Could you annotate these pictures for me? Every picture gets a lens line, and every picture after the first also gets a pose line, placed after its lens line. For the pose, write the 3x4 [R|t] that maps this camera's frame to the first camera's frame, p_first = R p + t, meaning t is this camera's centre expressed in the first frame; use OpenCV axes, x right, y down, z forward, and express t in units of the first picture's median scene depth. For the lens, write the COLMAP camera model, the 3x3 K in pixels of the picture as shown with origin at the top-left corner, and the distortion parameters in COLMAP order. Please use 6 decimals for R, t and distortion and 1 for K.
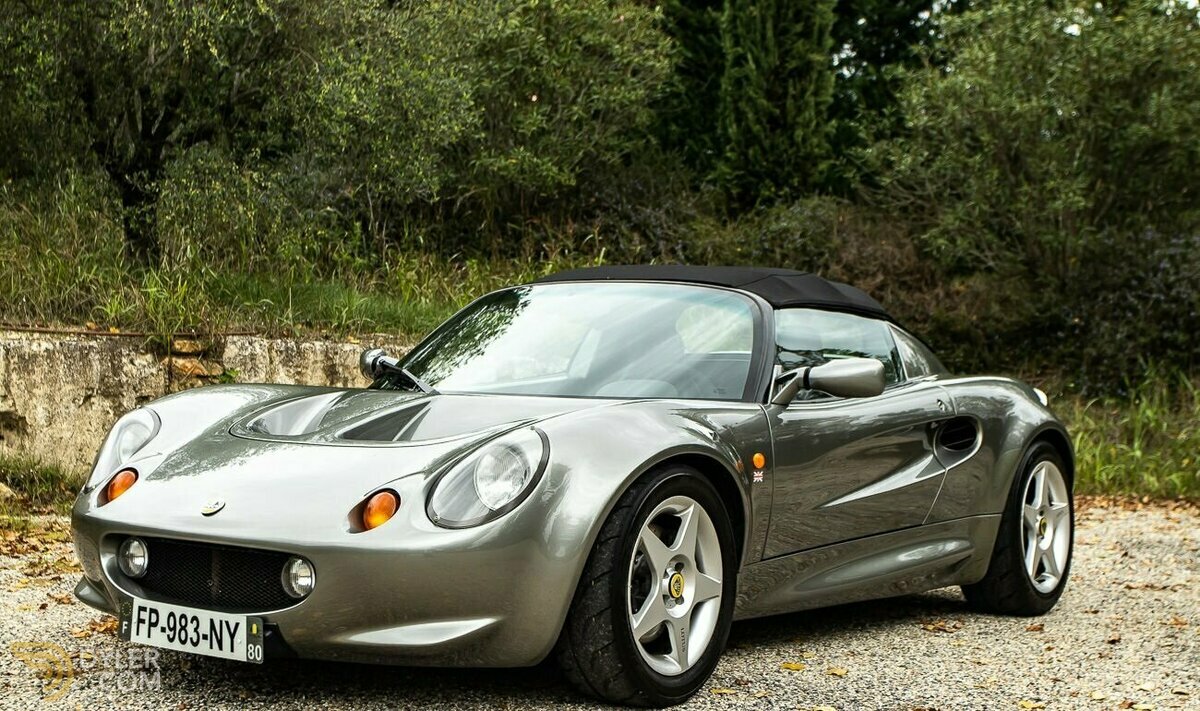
lens RADIAL K [[1986.3, 0, 600.9], [0, 1986.3, 353.7], [0, 0, 1]] dist [-0.002058, 0.000000]
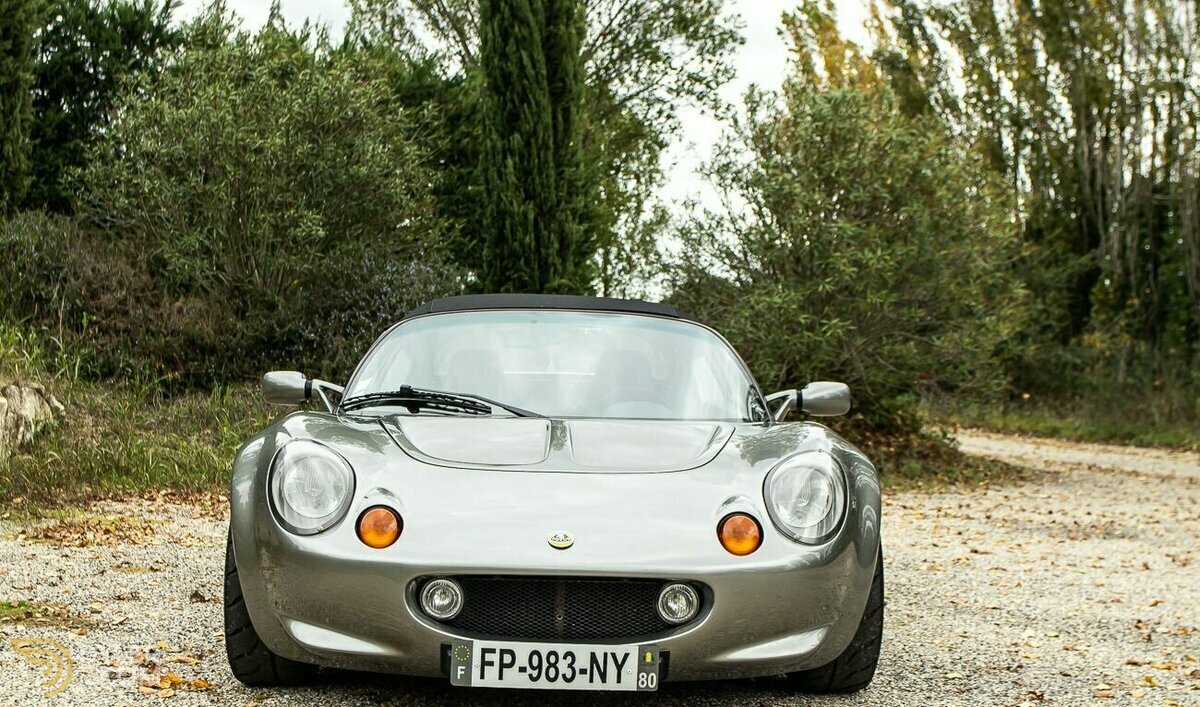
lens RADIAL K [[1774.6, 0, 598.7], [0, 1774.6, 350.9], [0, 0, 1]] dist [0.011127, 0.000000]
pose [[0.776765, 0.003585, 0.629781, -0.750241], [-0.002713, 0.999994, -0.002345, -0.016114], [-0.629785, 0.000113, 0.776770, 0.300920]]
